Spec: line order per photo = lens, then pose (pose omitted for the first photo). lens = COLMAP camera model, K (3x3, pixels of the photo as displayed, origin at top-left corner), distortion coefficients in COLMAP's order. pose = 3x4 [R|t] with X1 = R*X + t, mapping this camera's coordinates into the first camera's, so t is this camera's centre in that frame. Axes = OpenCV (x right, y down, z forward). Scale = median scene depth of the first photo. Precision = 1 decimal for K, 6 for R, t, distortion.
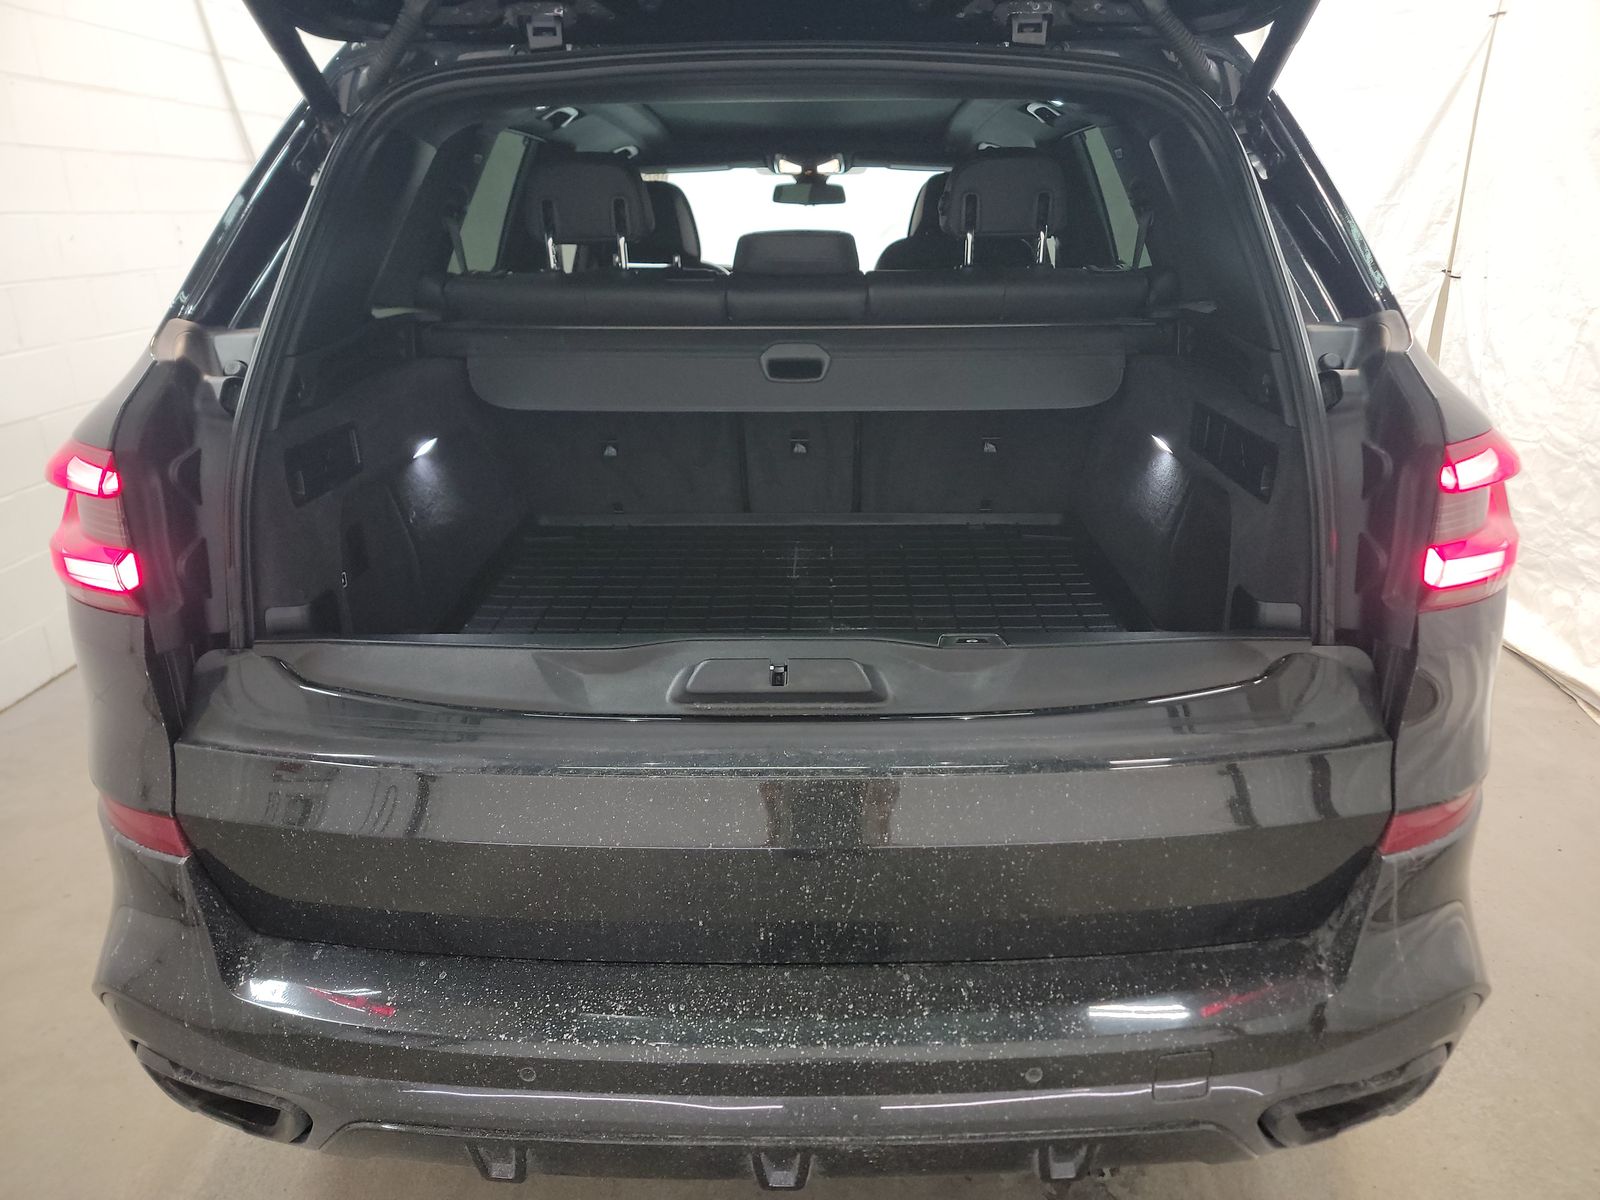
lens RADIAL K [[1111.9, 0, 802.3], [0, 1111.9, 586.9], [0, 0, 1]] dist [0.037796, -0.035276]
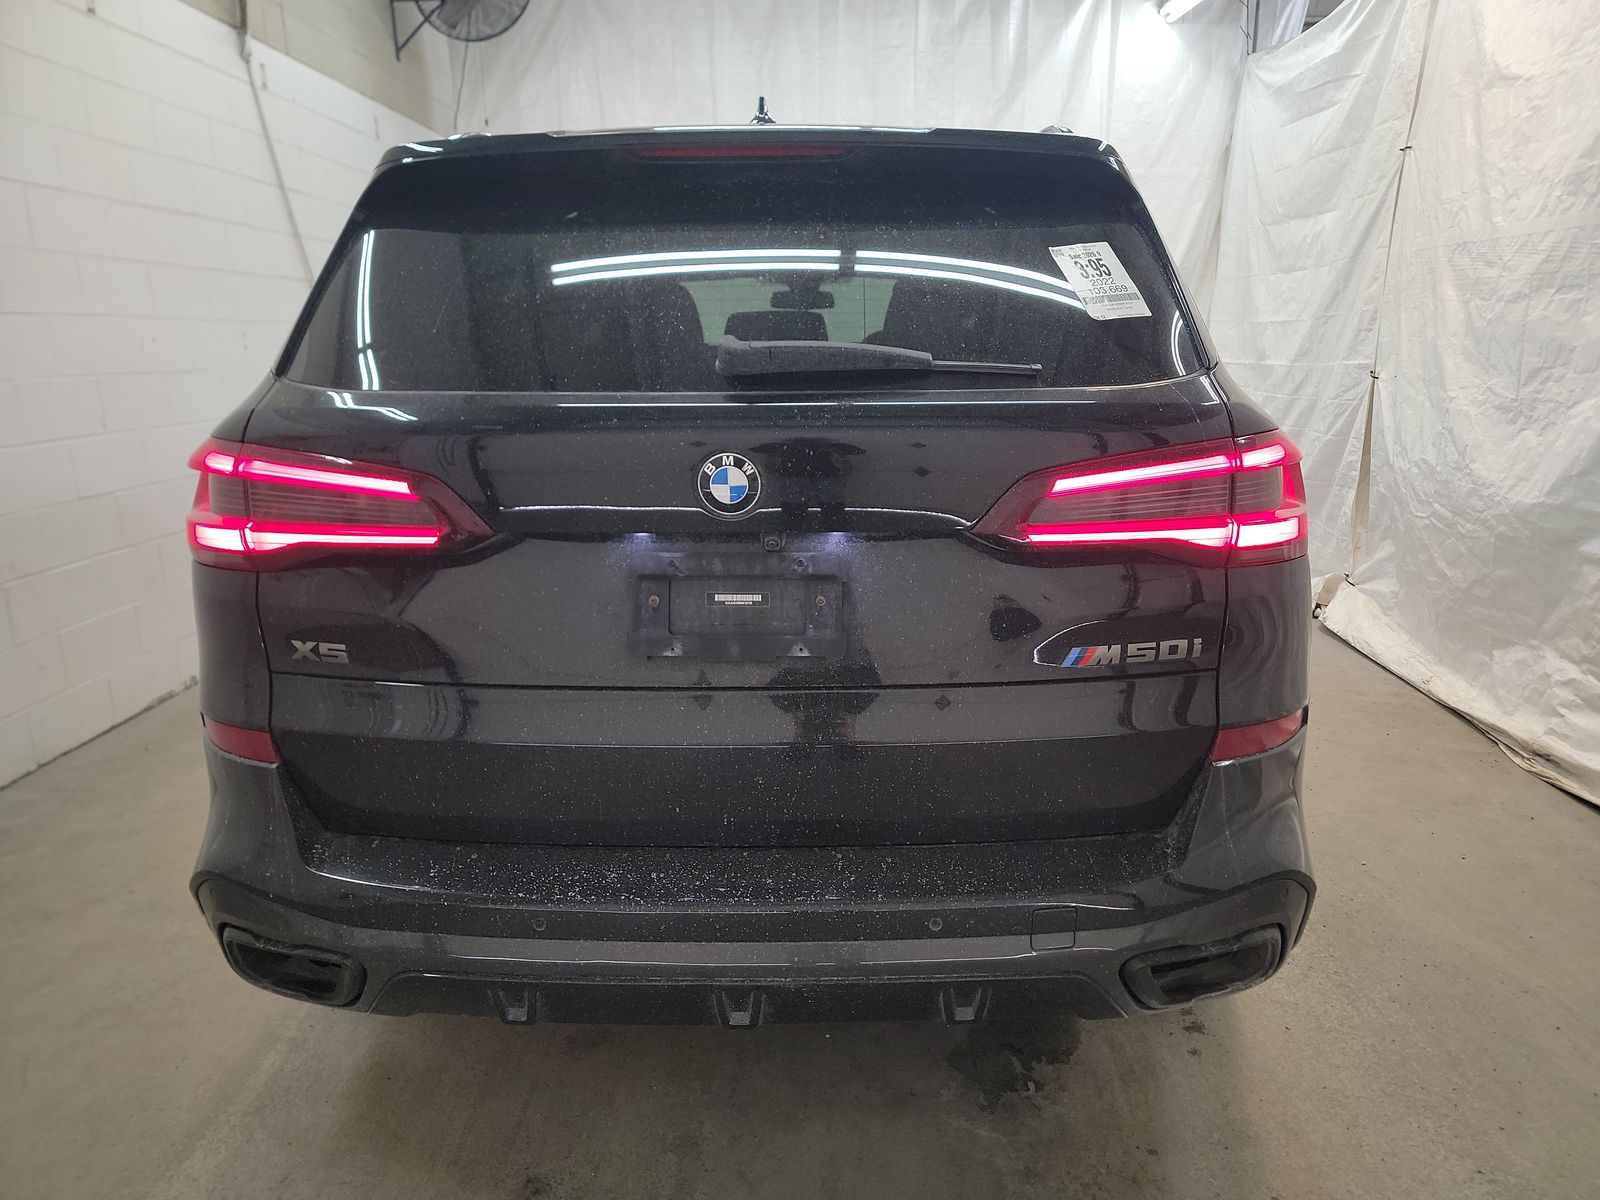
lens RADIAL K [[1111.9, 0, 815.5], [0, 1111.9, 594.9], [0, 0, 1]] dist [0.037796, -0.035276]
pose [[0.999989, 0.001335, -0.004492, 0.070100], [-0.001790, 0.994683, -0.102973, 0.180594], [0.004331, 0.102980, 0.994674, -0.286829]]
